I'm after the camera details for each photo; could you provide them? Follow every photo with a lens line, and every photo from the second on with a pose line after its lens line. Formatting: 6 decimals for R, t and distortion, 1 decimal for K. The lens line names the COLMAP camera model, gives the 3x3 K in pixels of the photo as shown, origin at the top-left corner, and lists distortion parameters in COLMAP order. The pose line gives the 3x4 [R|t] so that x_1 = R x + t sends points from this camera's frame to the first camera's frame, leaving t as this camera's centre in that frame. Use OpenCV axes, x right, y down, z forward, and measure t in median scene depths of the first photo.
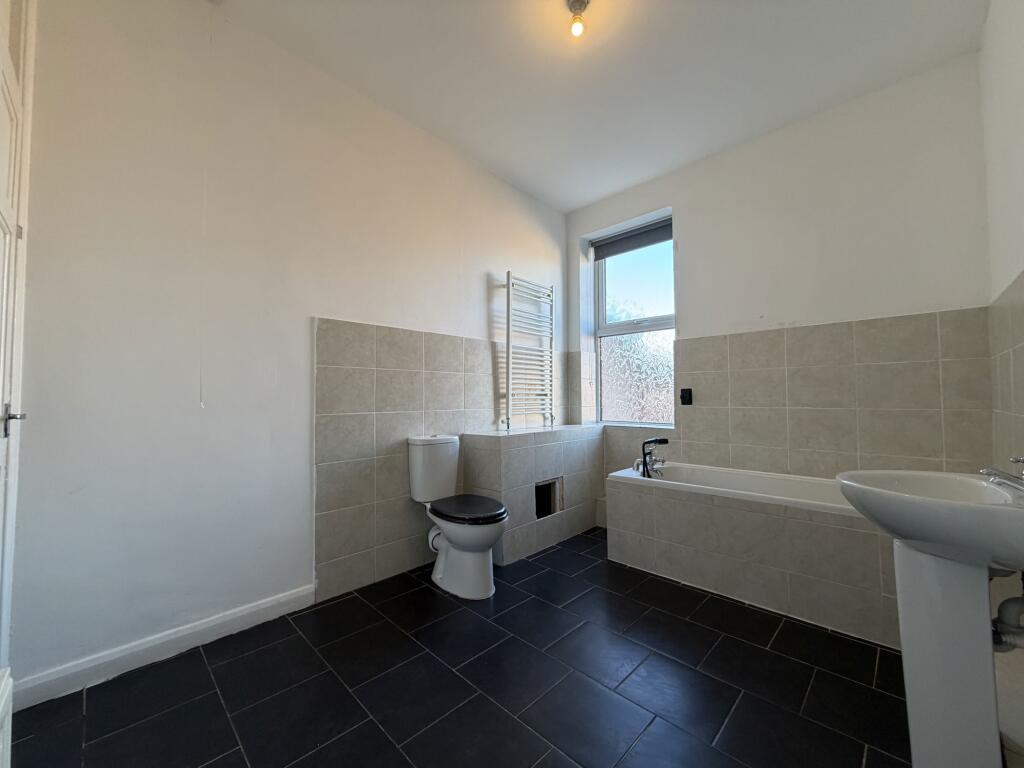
lens RADIAL K [[407.4, 0, 515.5], [0, 407.4, 383.3], [0, 0, 1]] dist [0.002278, 0.000774]
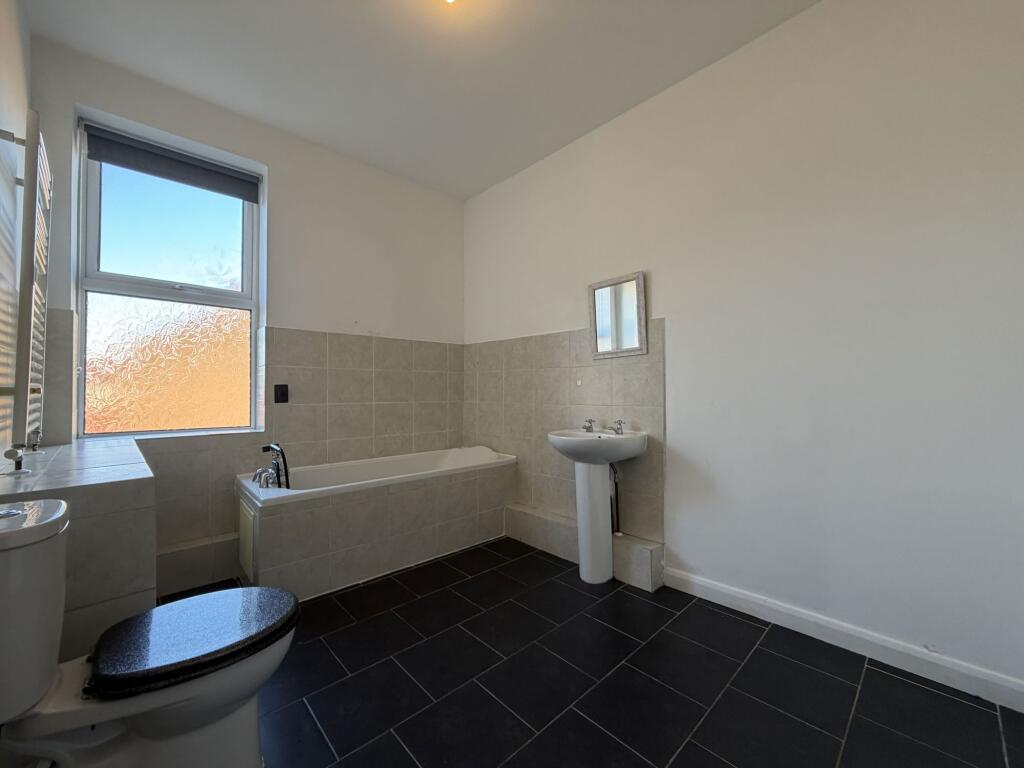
lens RADIAL K [[407.4, 0, 519.2], [0, 407.4, 381.3], [0, 0, 1]] dist [0.002278, 0.000774]
pose [[0.041241, 0.032035, 0.998636, -0.622314], [-0.031345, 0.999035, -0.030753, 0.024388], [-0.998657, -0.030034, 0.042205, 0.641671]]
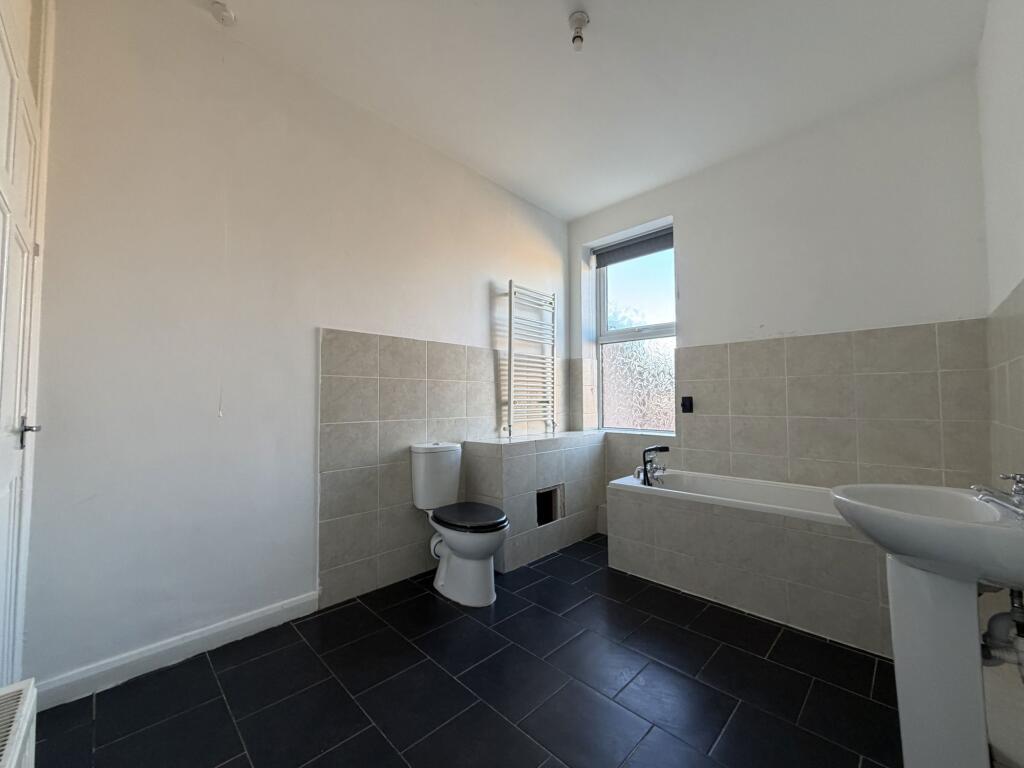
lens RADIAL K [[407.4, 0, 515.4], [0, 407.4, 383.8], [0, 0, 1]] dist [0.002278, 0.000774]
pose [[0.999970, 0.001741, -0.007608, 0.004196], [-0.001792, 0.999976, -0.006704, -0.015380], [0.007596, 0.006718, 0.999949, -0.013389]]
